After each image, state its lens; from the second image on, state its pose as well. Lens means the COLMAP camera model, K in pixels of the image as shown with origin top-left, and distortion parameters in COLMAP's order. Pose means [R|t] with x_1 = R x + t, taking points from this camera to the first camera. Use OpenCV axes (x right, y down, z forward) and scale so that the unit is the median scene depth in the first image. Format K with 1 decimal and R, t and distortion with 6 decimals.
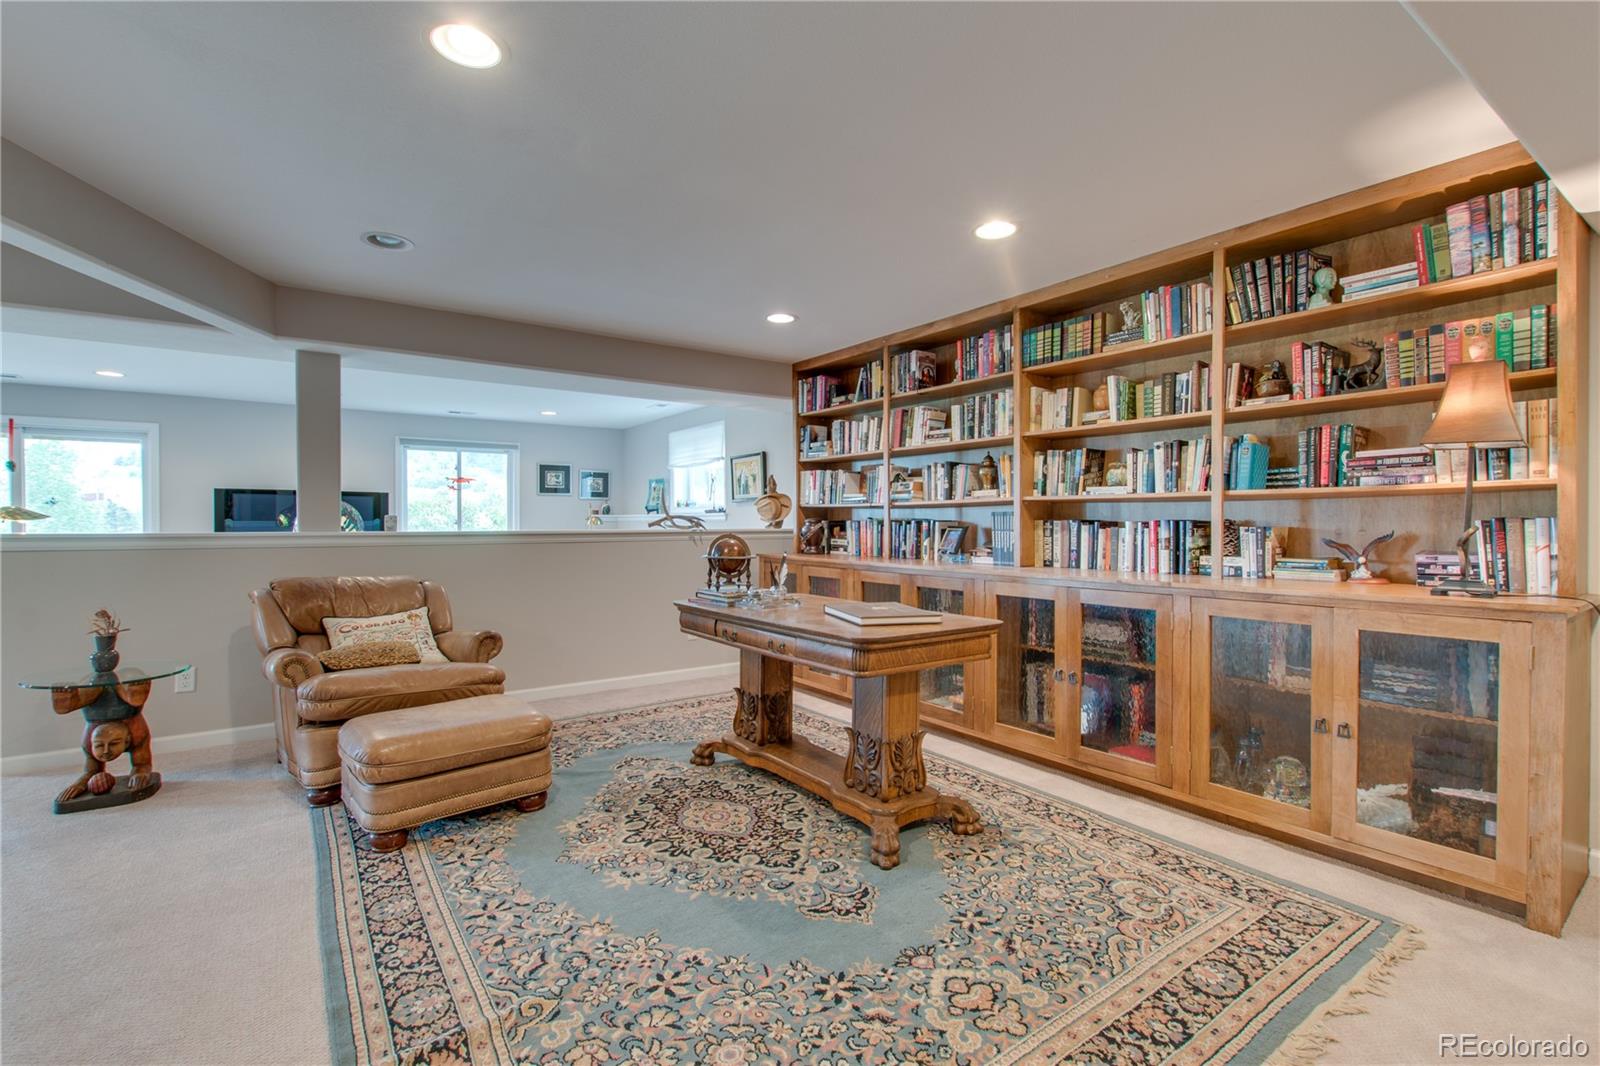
lens RADIAL K [[703.3, 0, 804.5], [0, 703.3, 529.5], [0, 0, 1]] dist [0.003025, 0.000046]
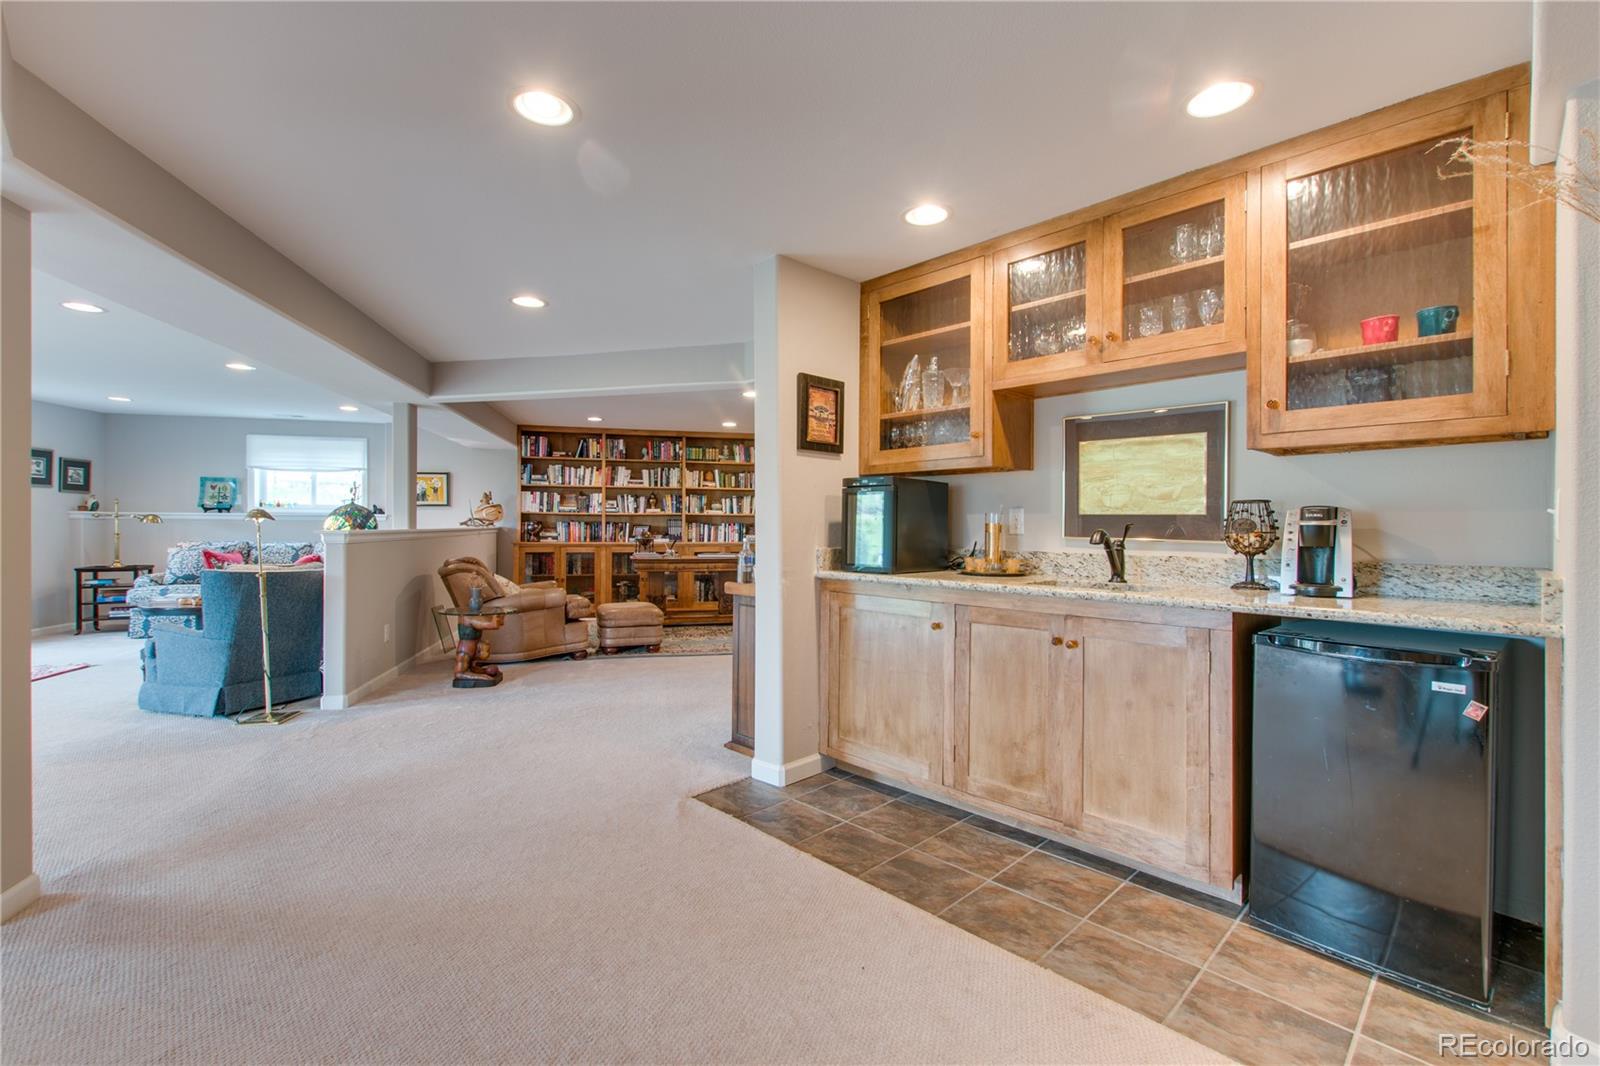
lens RADIAL K [[693.8, 0, 801.4], [0, 693.8, 527.3], [0, 0, 1]] dist [0.007097, -0.003917]
pose [[0.381953, -0.001739, 0.924180, -1.375618], [0.003872, 0.999992, 0.000281, 0.002494], [-0.924174, 0.003471, 0.381957, -0.229475]]
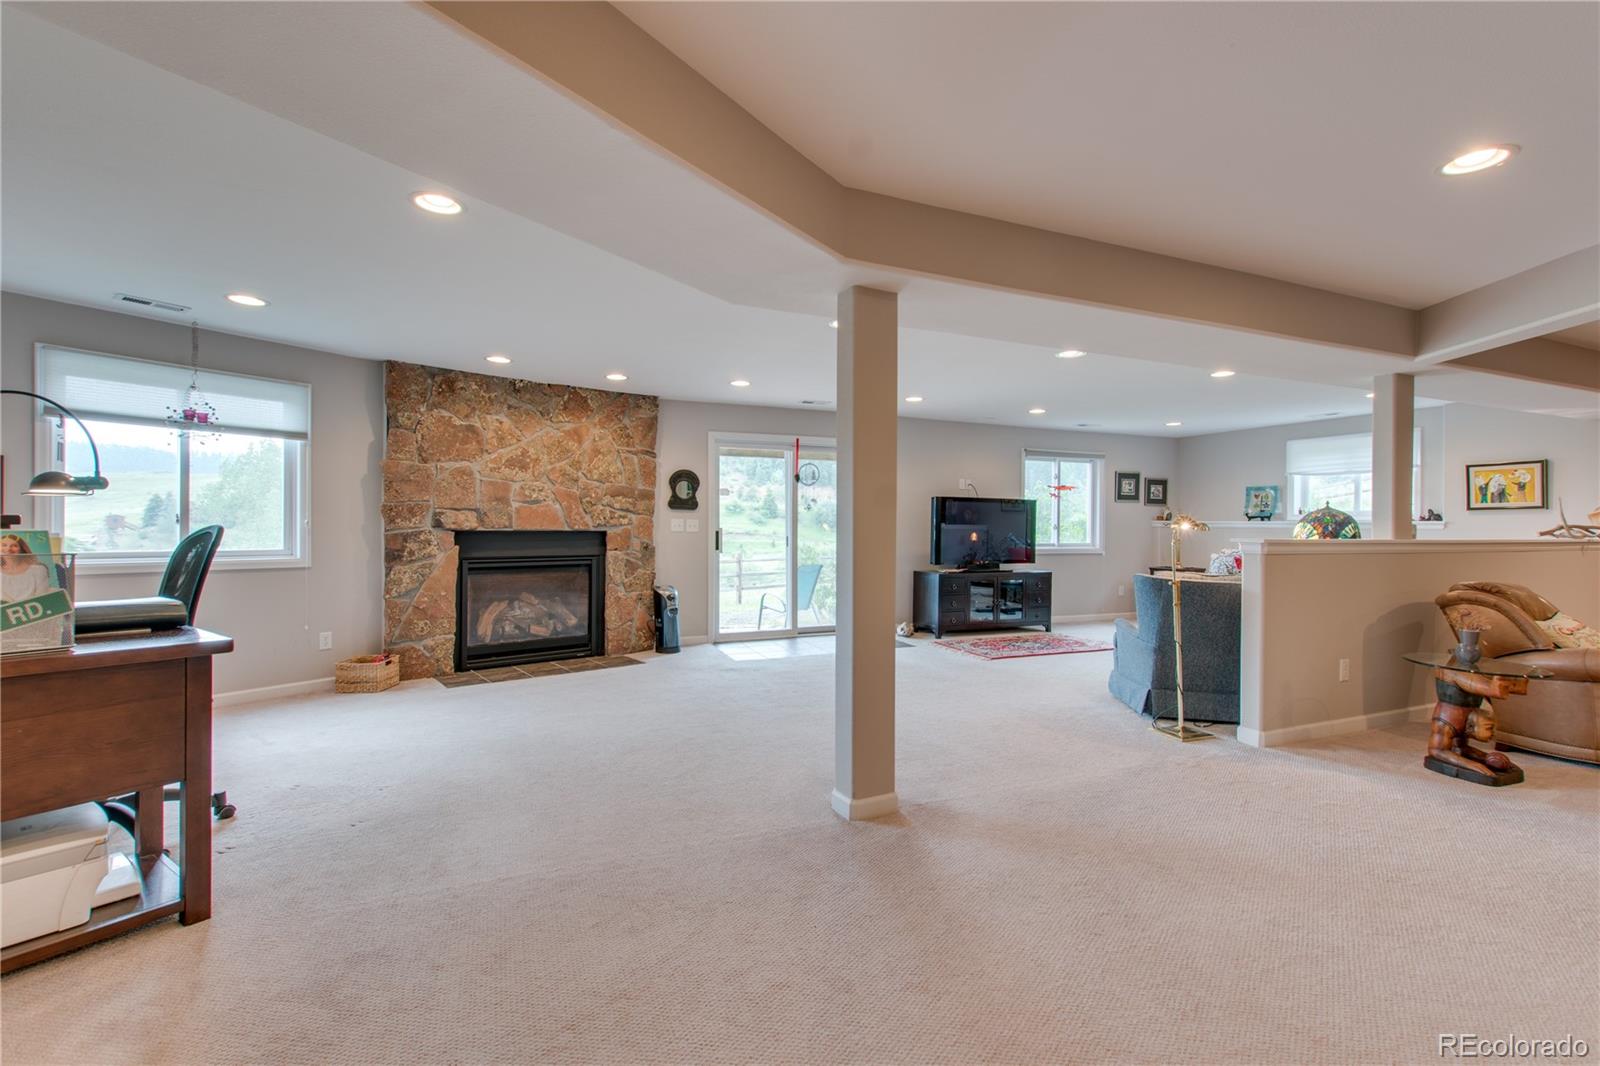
lens RADIAL K [[693.8, 0, 801.4], [0, 693.8, 527.3], [0, 0, 1]] dist [0.007097, -0.003917]
pose [[0.977748, 0.010207, -0.209535, -1.107704], [-0.011858, 0.999908, -0.006625, 0.002666], [0.209449, 0.008962, 0.977779, -0.199771]]
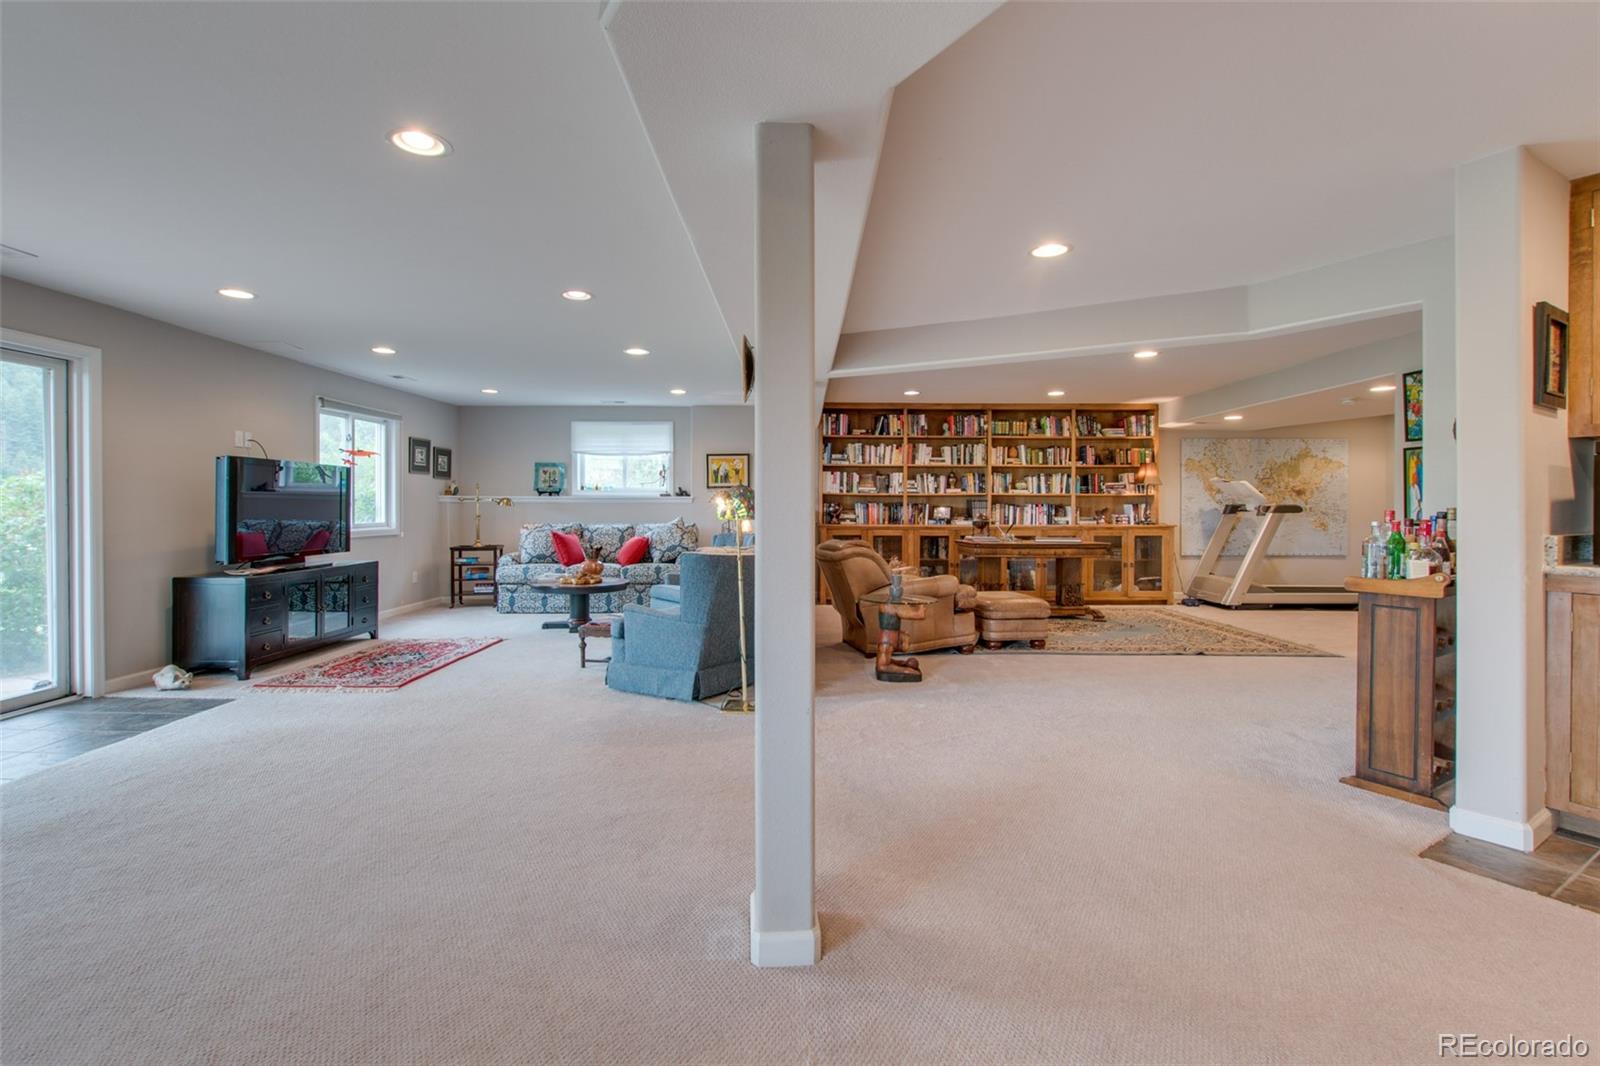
lens RADIAL K [[718.2, 0, 776.0], [0, 718.2, 513.4], [0, 0, 1]] dist [0.001948, 0.000100]
pose [[0.588362, -0.008376, 0.808554, -1.504178], [0.006376, 0.999963, 0.005719, 0.000044], [-0.808572, 0.001791, 0.588394, 0.164061]]
